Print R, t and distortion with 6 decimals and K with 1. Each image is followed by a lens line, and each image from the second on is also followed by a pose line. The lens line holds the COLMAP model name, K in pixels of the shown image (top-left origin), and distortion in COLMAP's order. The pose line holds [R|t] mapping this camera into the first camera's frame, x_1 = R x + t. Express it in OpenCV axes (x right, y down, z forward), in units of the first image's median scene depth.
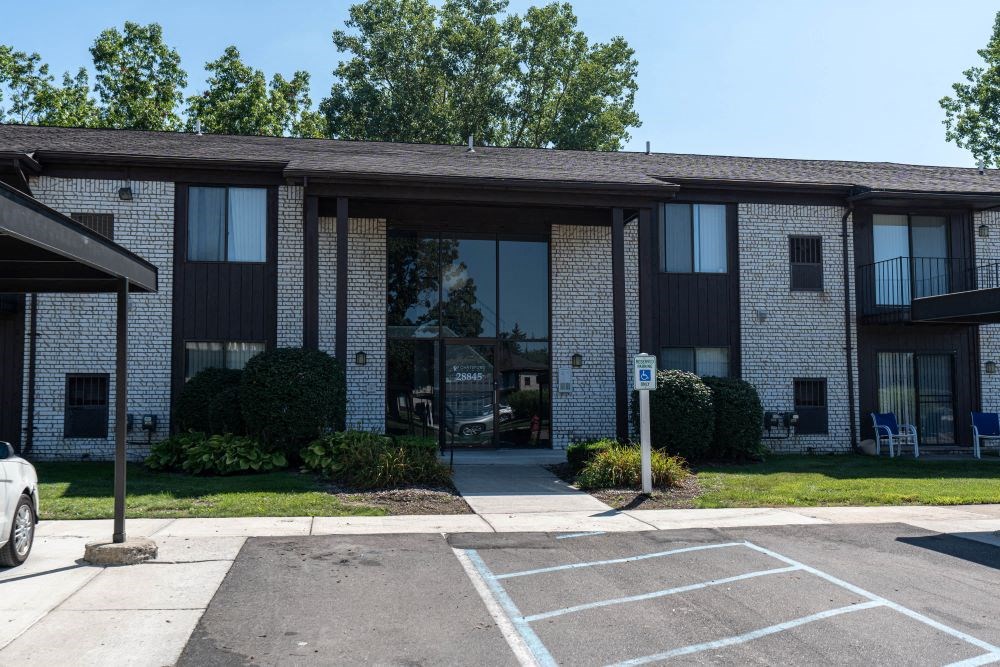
lens RADIAL K [[957.0, 0, 498.4], [0, 957.0, 346.9], [0, 0, 1]] dist [0.007489, -0.001367]
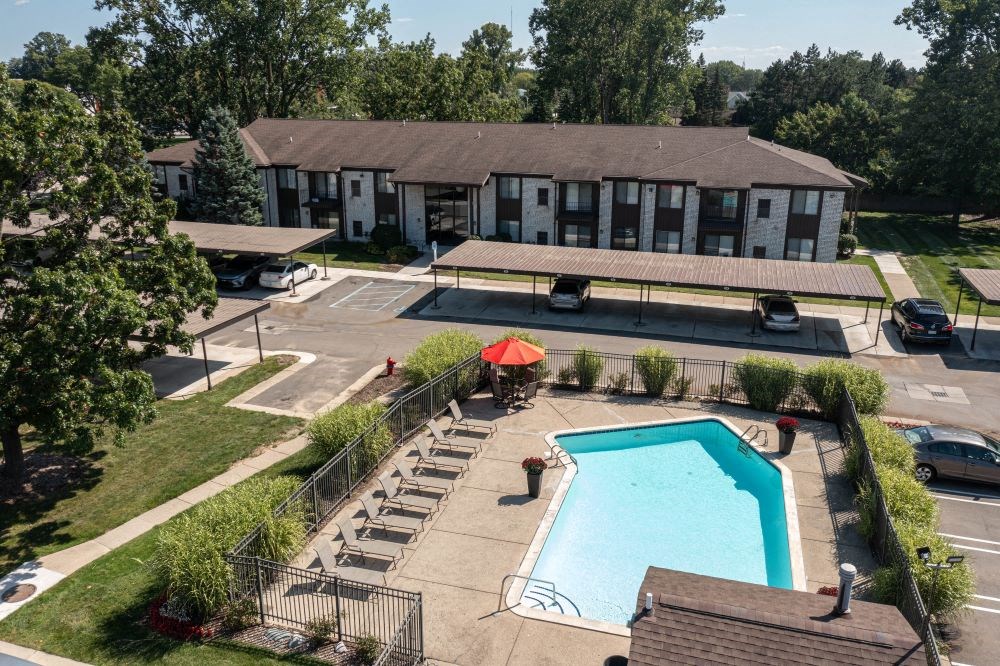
lens RADIAL K [[767.0, 0, 500.0], [0, 767.0, 333.0], [0, 0, 1]] dist [-0.004546, -0.000104]
pose [[0.895497, 0.139752, -0.422557, 1.575495], [0.025610, 0.931669, 0.362405, -0.701707], [0.444330, -0.335354, 0.830728, -1.614596]]
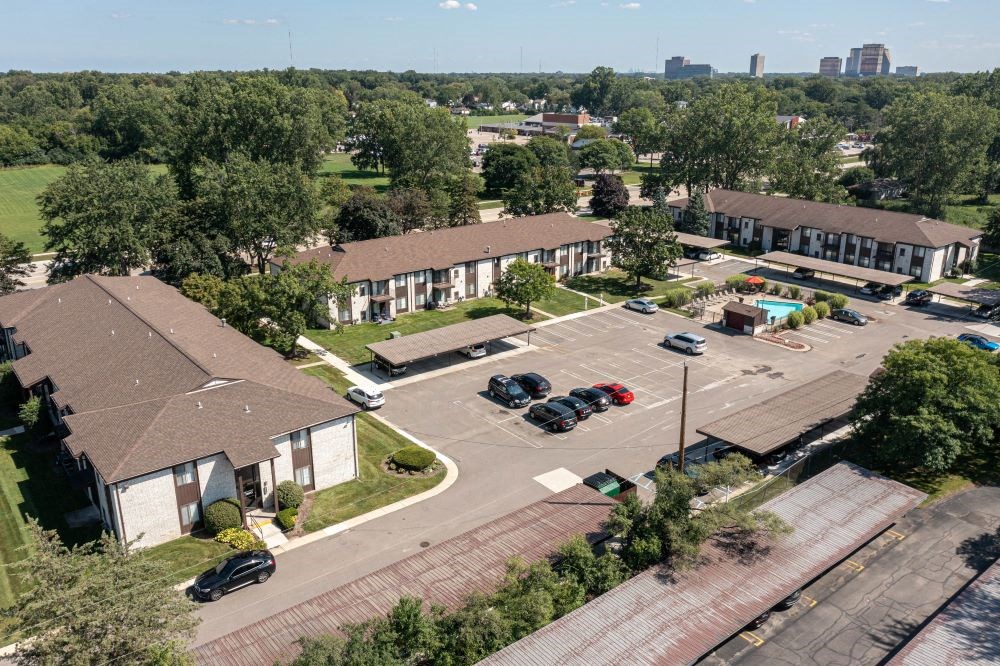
lens RADIAL K [[782.1, 0, 500.0], [0, 782.1, 333.0], [0, 0, 1]] dist [-0.015222, -0.002993]
pose [[0.481229, 0.274590, -0.832477, 5.402473], [0.060233, 0.937069, 0.343908, -2.005145], [0.874523, -0.215642, 0.434406, -4.990219]]
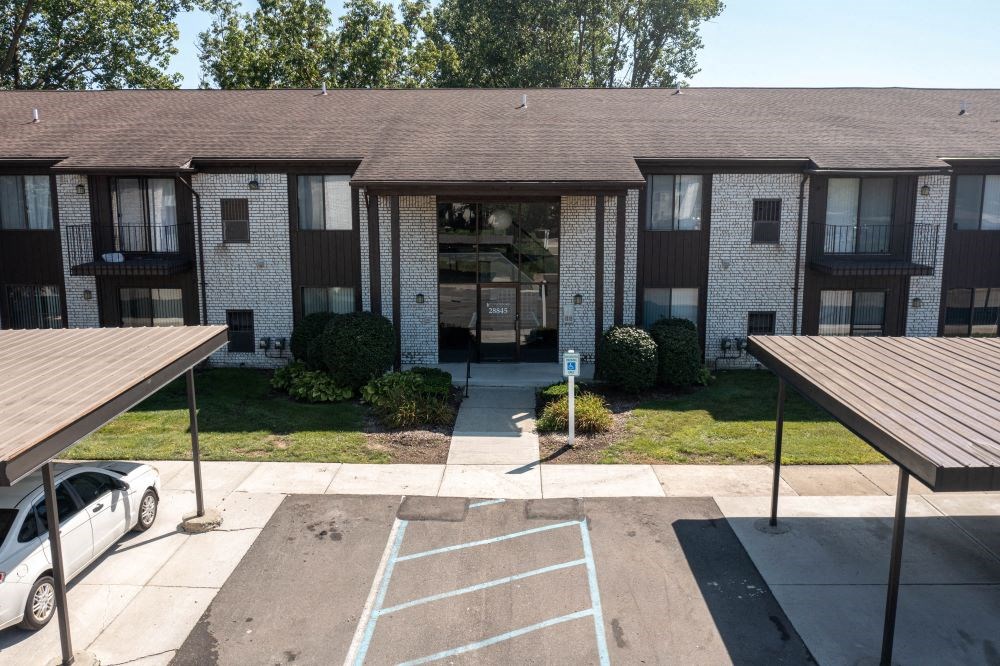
lens RADIAL K [[782.1, 0, 500.0], [0, 782.1, 333.0], [0, 0, 1]] dist [-0.015222, -0.002993]
pose [[0.983696, 0.030131, -0.177296, 0.187941], [0.011805, 0.972919, 0.230843, -0.215108], [0.179451, -0.229172, 0.956701, -0.096365]]
